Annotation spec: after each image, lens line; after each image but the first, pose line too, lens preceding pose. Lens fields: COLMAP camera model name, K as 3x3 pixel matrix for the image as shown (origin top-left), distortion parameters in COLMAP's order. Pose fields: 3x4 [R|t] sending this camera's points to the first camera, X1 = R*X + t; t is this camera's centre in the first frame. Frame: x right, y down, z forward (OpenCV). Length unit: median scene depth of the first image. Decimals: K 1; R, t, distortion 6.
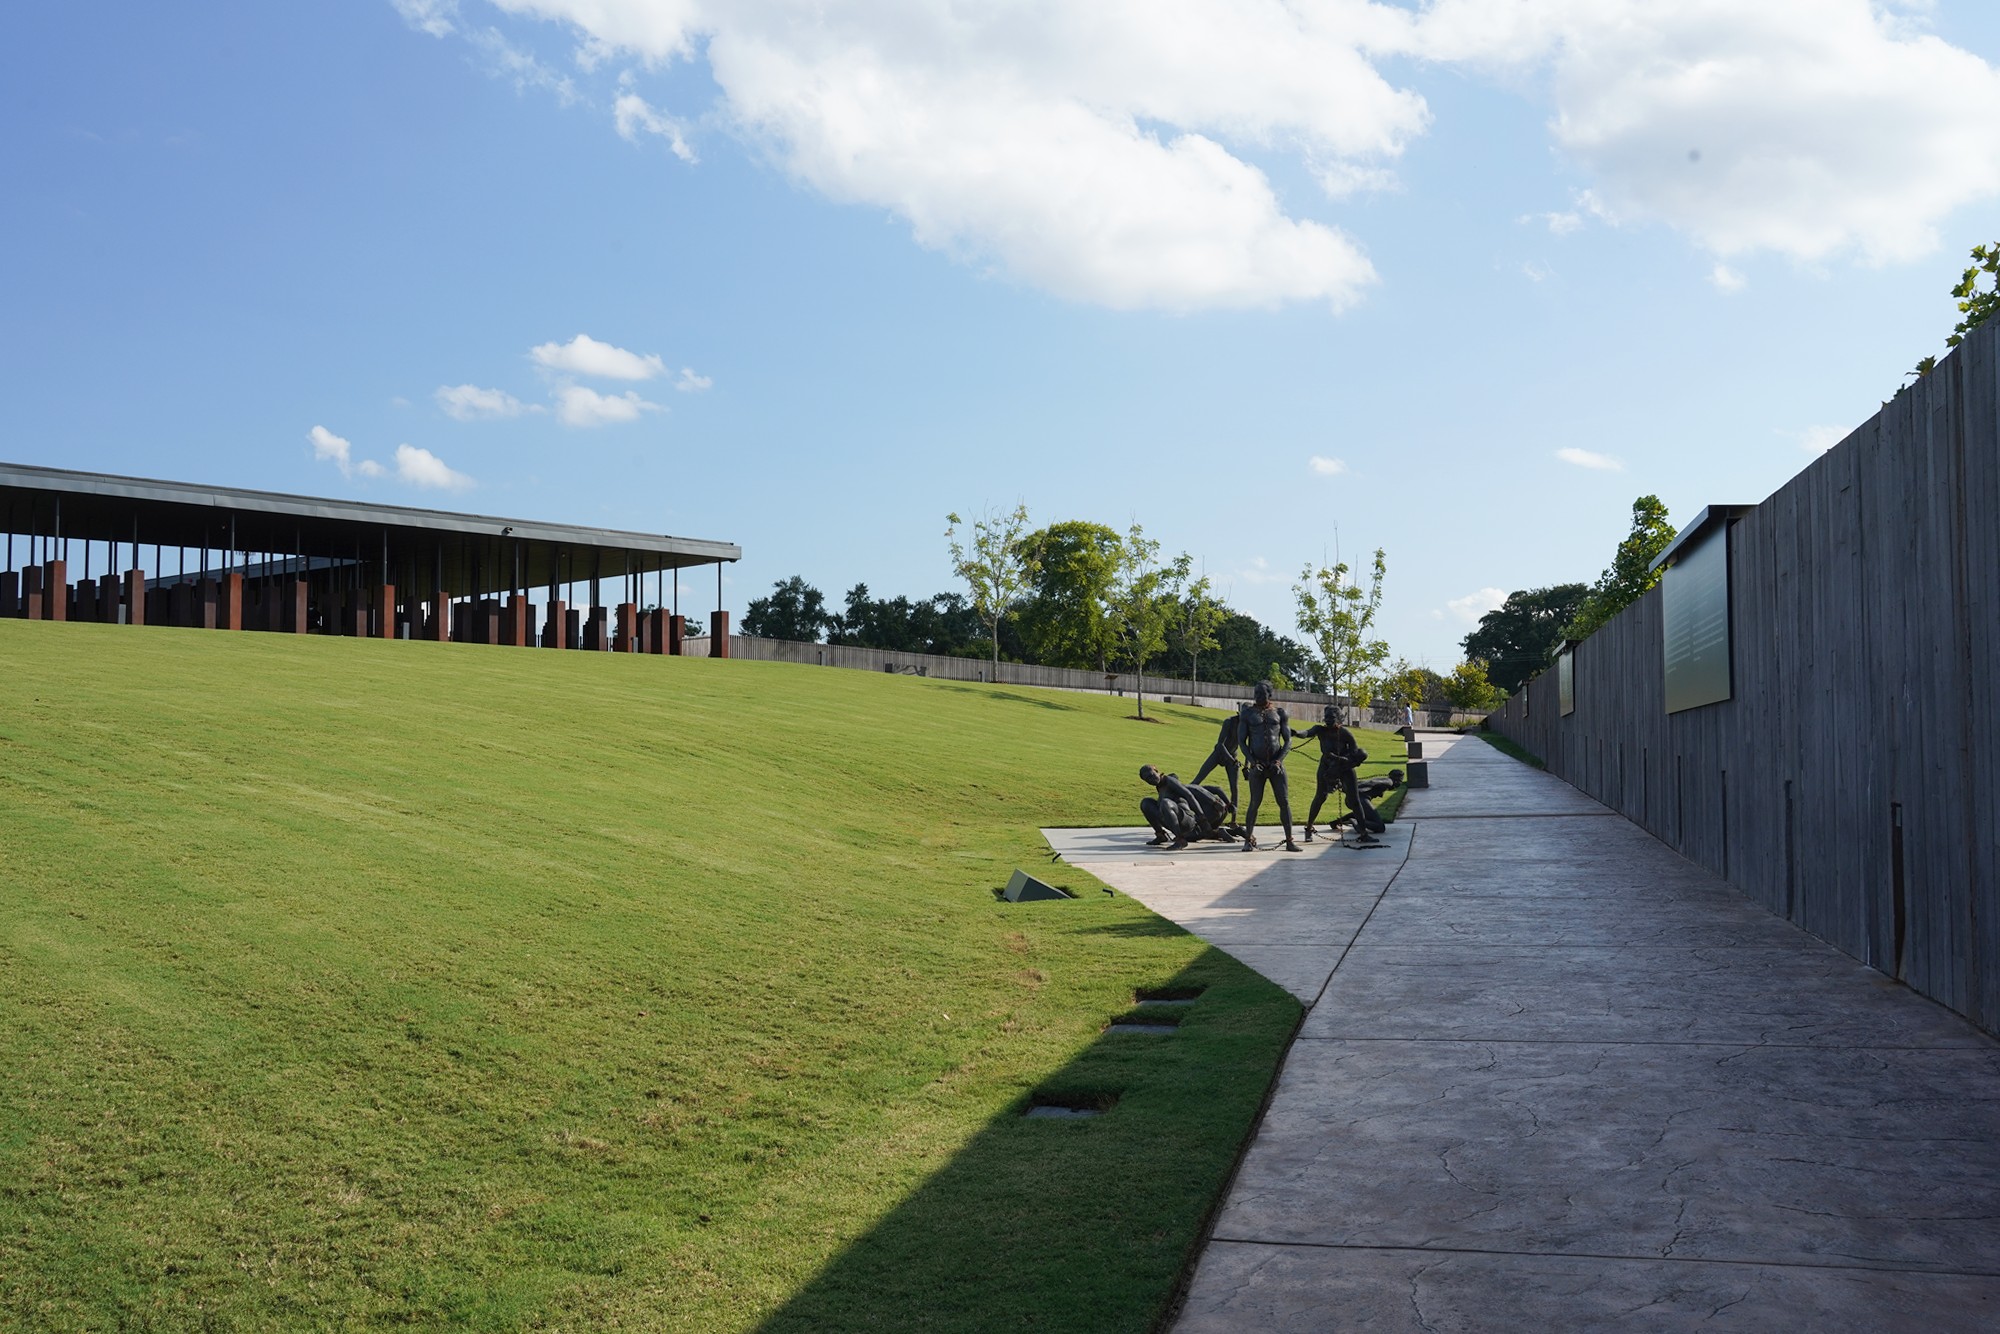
lens RADIAL K [[1842.8, 0, 986.6], [0, 1842.8, 673.7], [0, 0, 1]] dist [-0.001625, 0.000000]
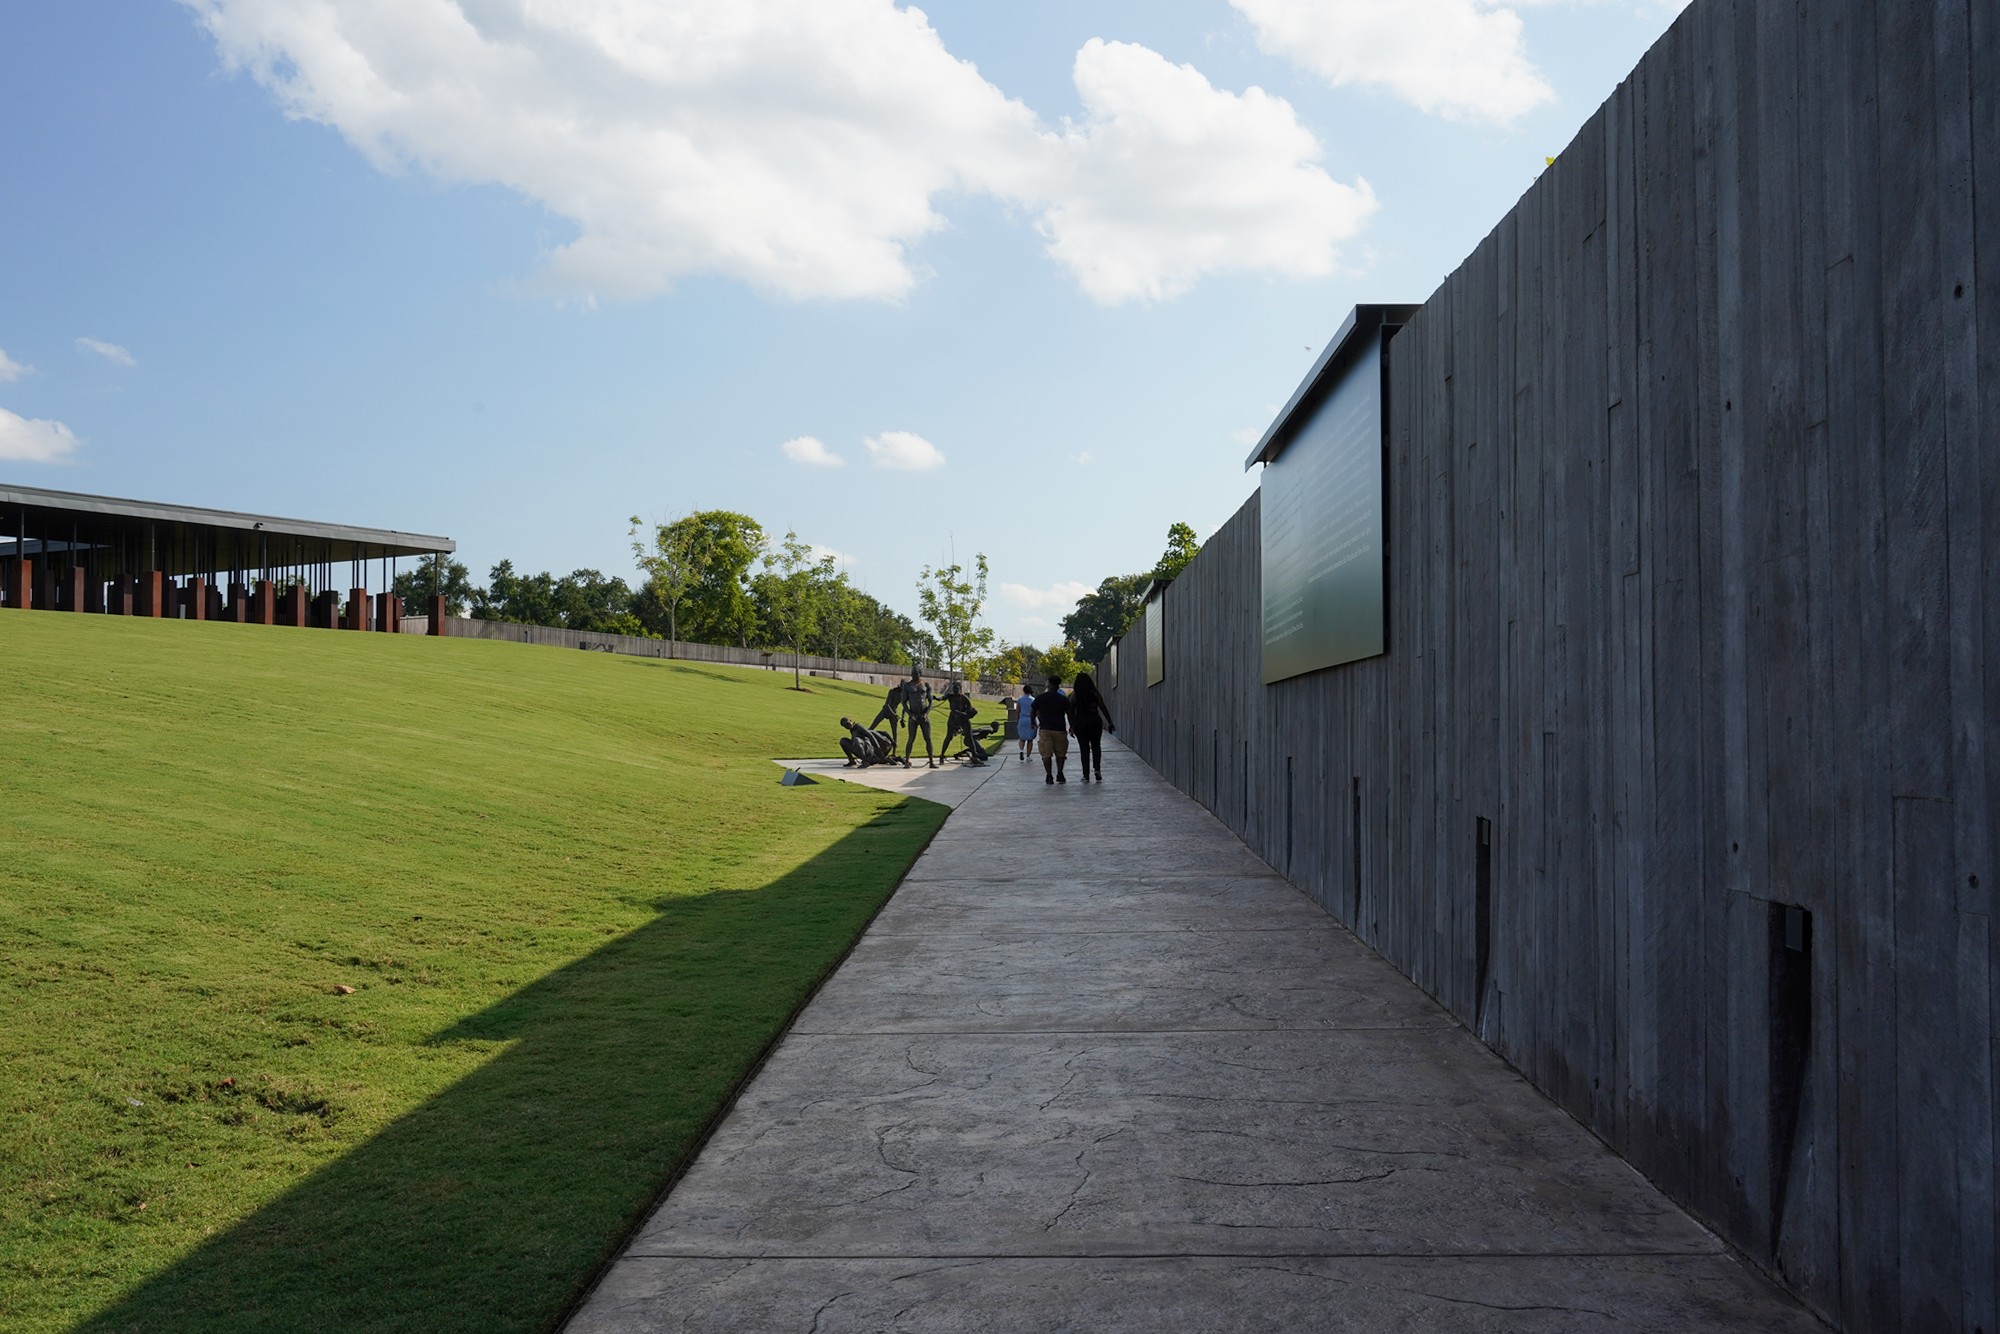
lens RADIAL K [[1799.0, 0, 990.6], [0, 1799.0, 631.8], [0, 0, 1]] dist [0.029349, -0.009413]
pose [[0.977607, 0.012487, 0.210070, -0.039332], [-0.010767, 0.999898, -0.009332, -0.003902], [-0.210165, 0.006861, 0.977642, -0.187745]]
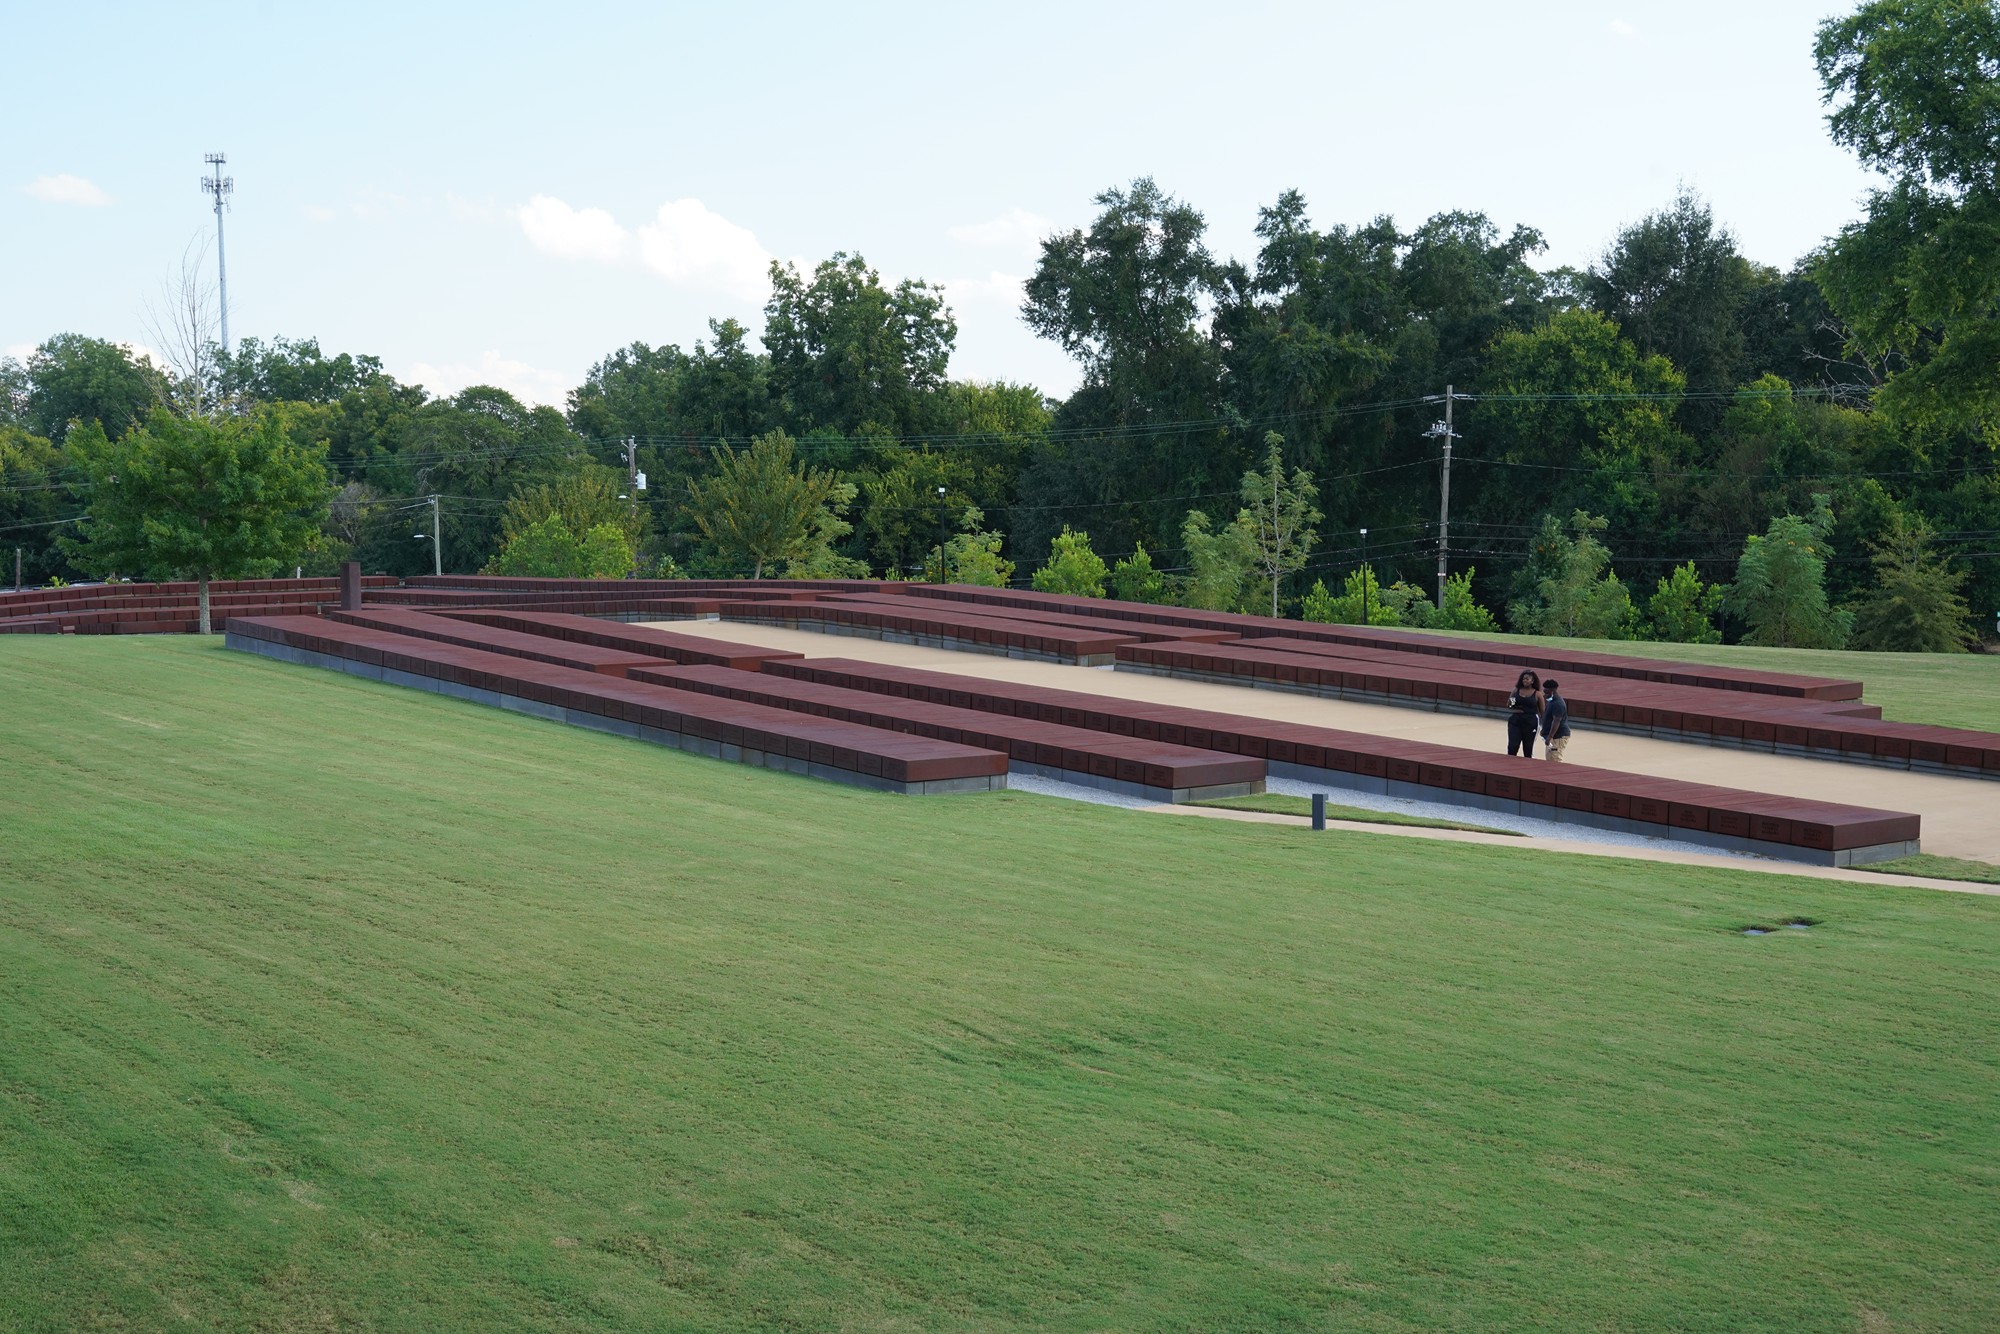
lens RADIAL K [[2743.1, 0, 997.3], [0, 2743.1, 666.1], [0, 0, 1]] dist [0.034615, 0.000000]
pose [[0.989828, -0.004631, -0.142196, -0.132398], [0.020410, 0.993754, 0.109707, -0.027103], [0.140800, -0.111493, 0.983740, 0.969047]]
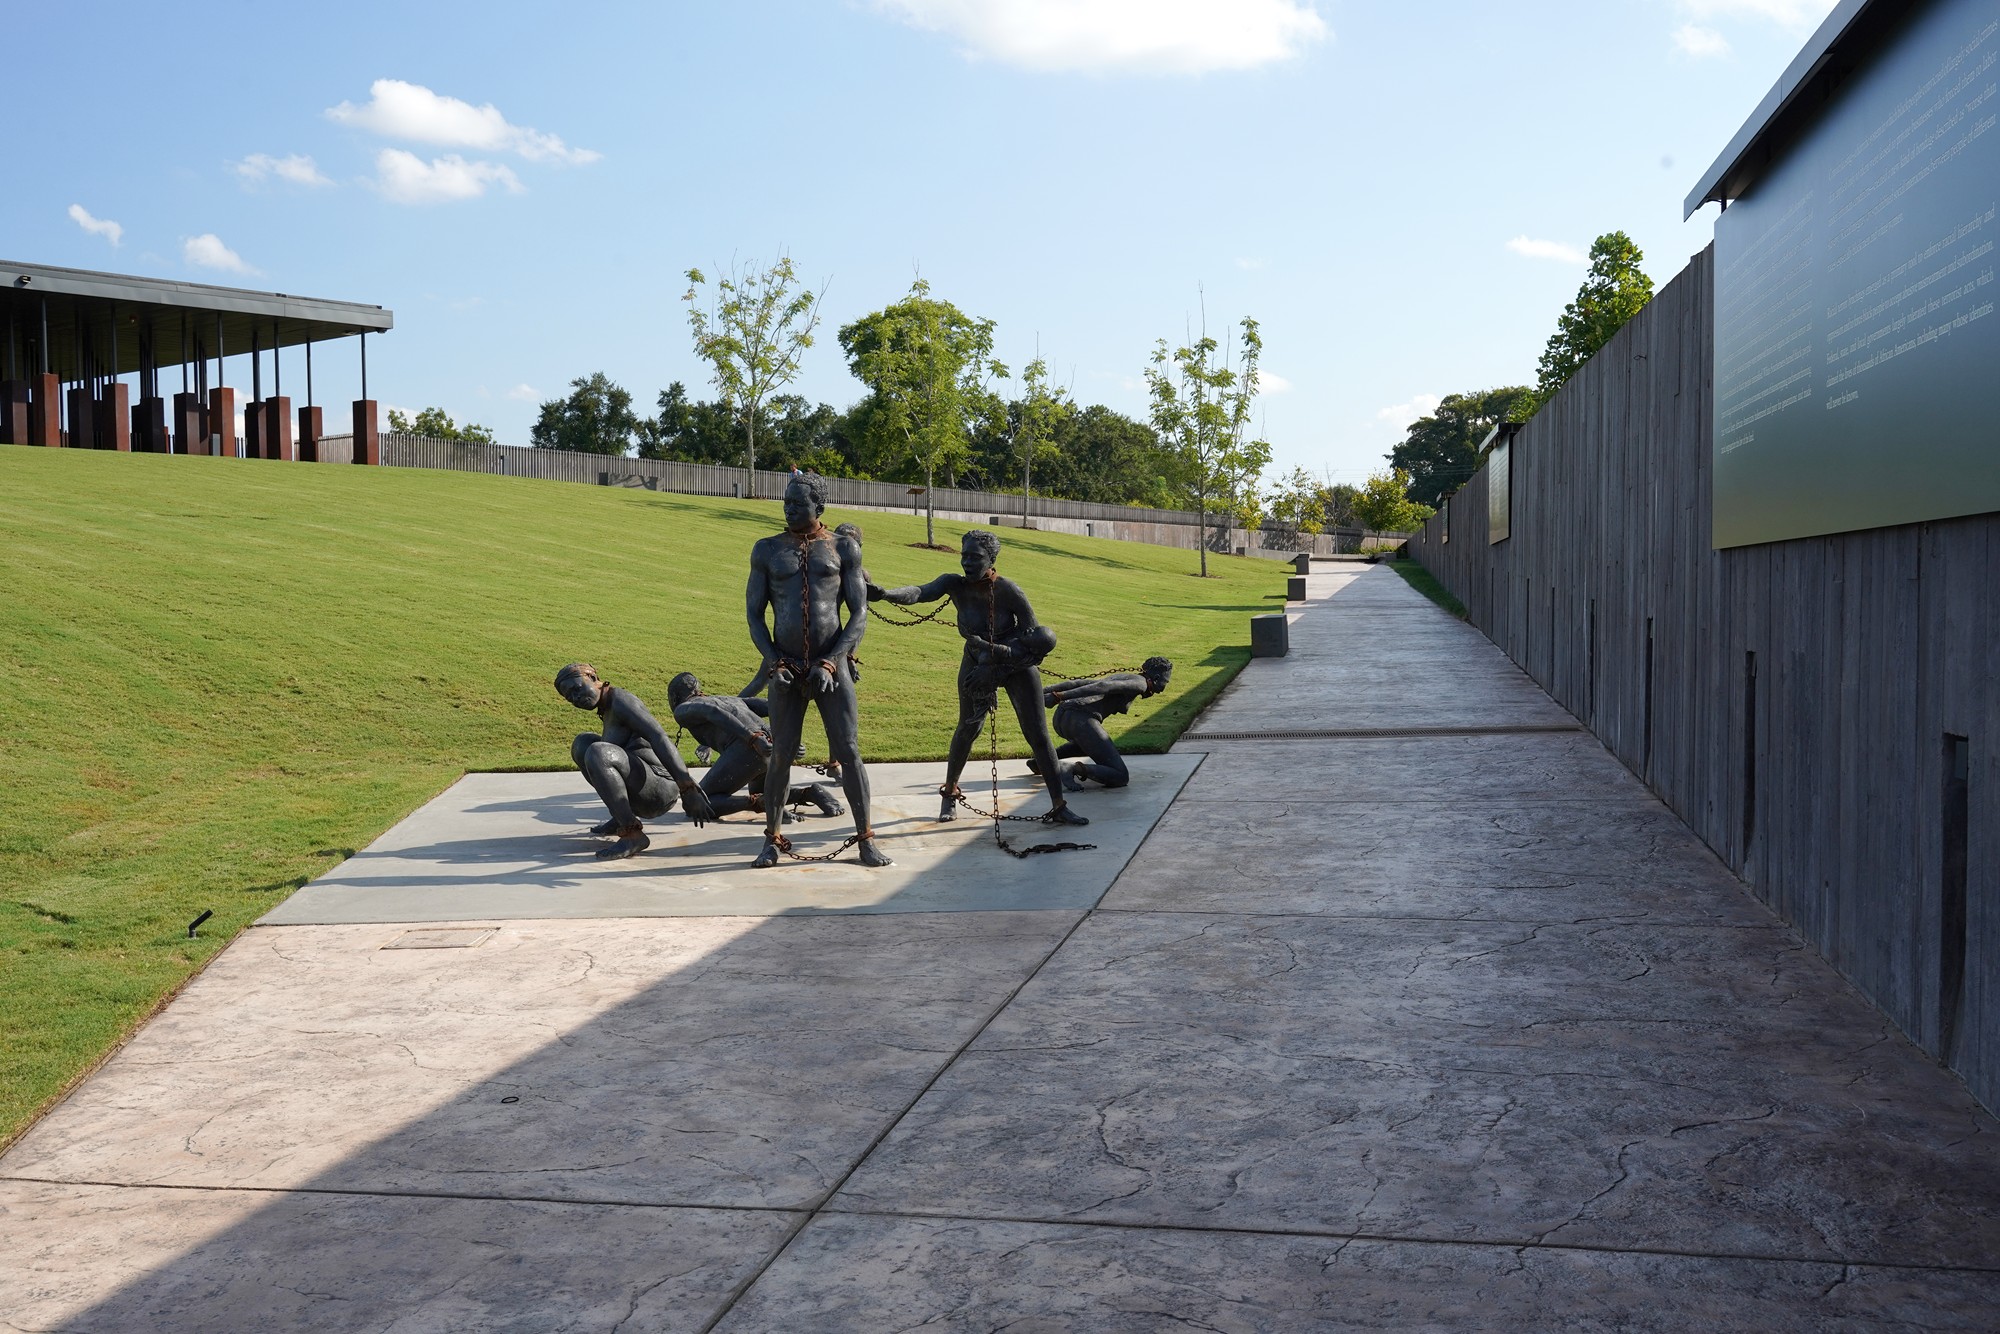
lens RADIAL K [[2057.6, 0, 992.8], [0, 2057.6, 665.9], [0, 0, 1]] dist [0.003014, 0.000000]
pose [[0.998106, -0.006295, 0.061193, 0.051016], [0.001128, 0.996456, 0.084103, 0.002504], [-0.061506, -0.083875, 0.994576, 0.158082]]
